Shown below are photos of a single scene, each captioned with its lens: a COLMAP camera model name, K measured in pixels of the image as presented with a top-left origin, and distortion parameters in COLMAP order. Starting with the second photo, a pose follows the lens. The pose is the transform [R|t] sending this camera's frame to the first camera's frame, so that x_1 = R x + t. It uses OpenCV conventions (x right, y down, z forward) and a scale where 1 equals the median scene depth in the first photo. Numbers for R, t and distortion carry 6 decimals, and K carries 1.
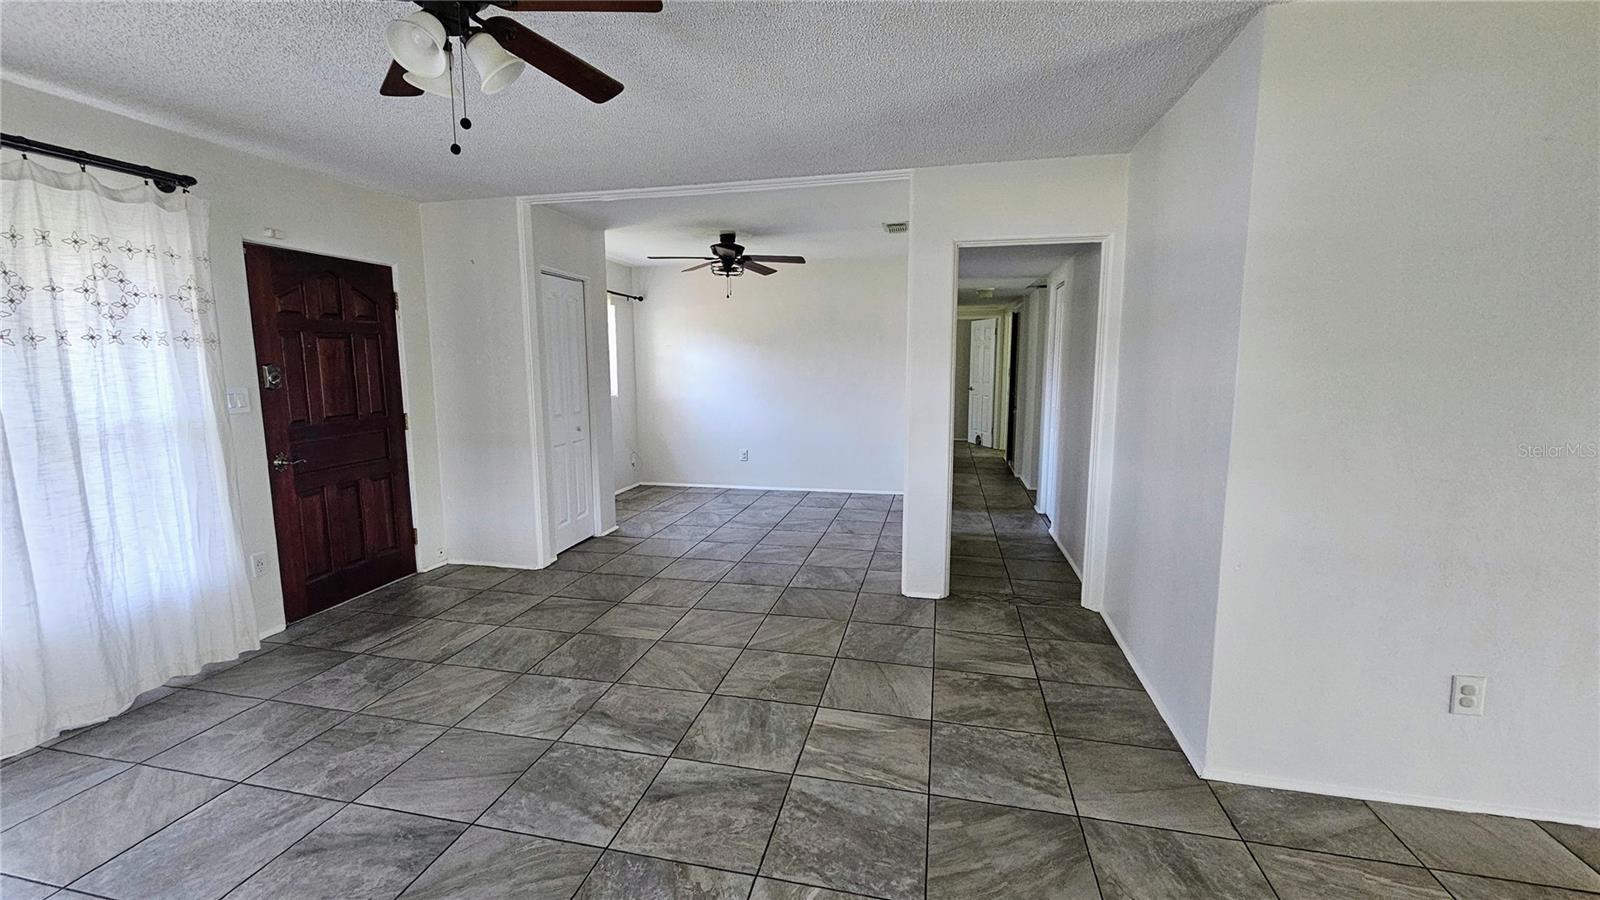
lens RADIAL K [[656.2, 0, 788.2], [0, 656.2, 449.5], [0, 0, 1]] dist [-0.001104, 0.000220]
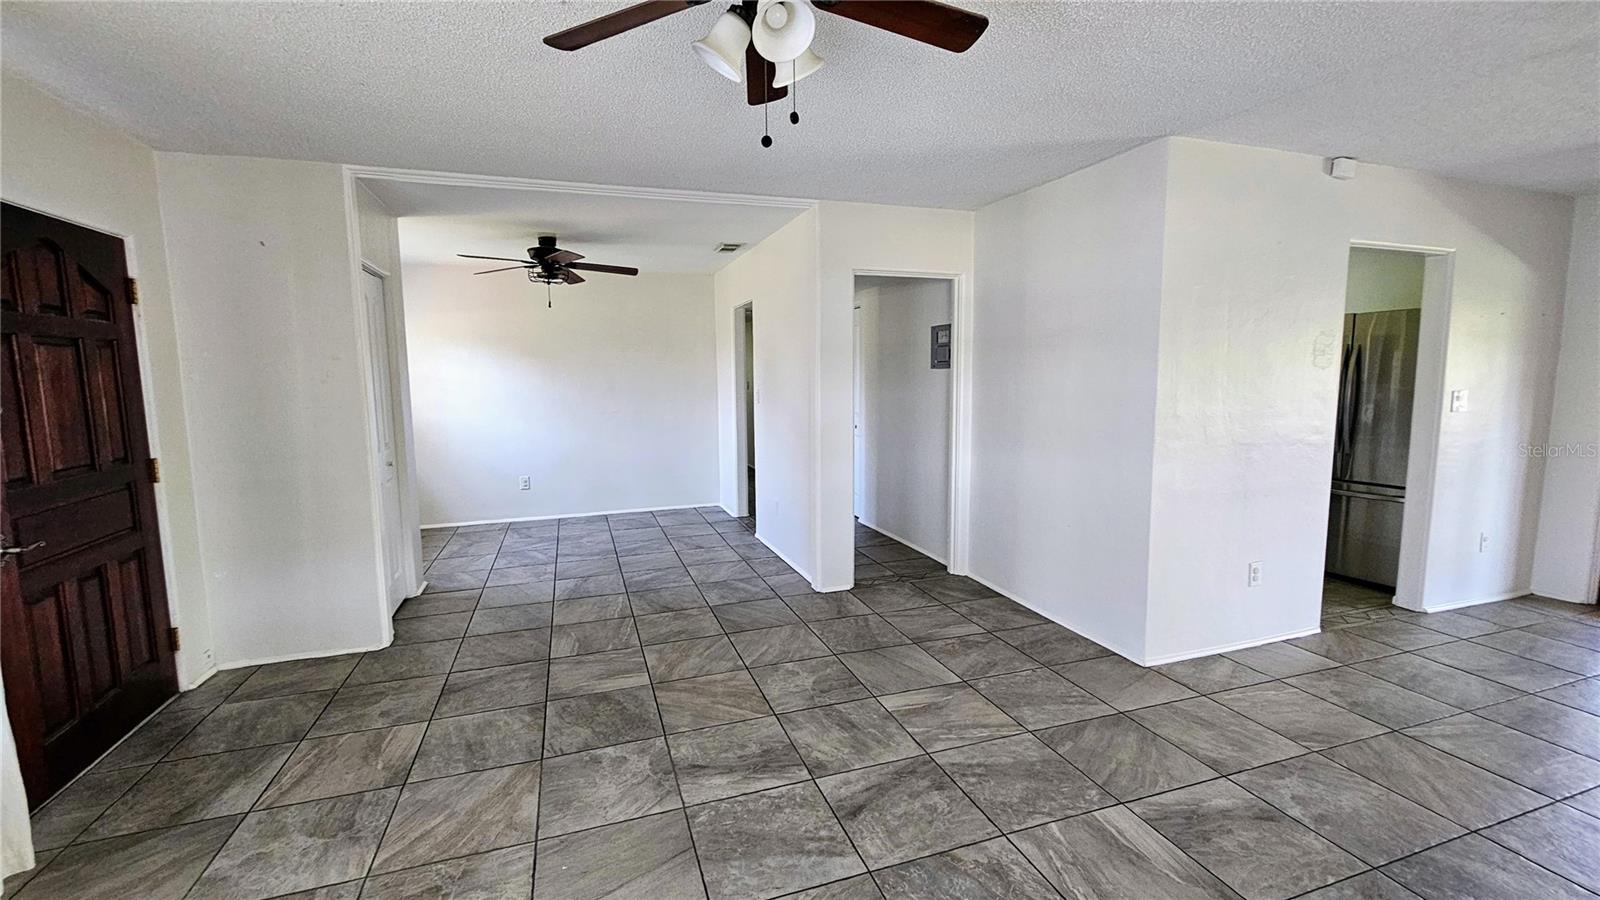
lens RADIAL K [[656.2, 0, 788.2], [0, 656.2, 449.5], [0, 0, 1]] dist [-0.001104, 0.000220]
pose [[0.851191, -0.066095, 0.520678, -0.417999], [0.078441, 0.996917, -0.001686, -0.013485], [-0.518961, 0.042277, 0.853752, 0.099254]]
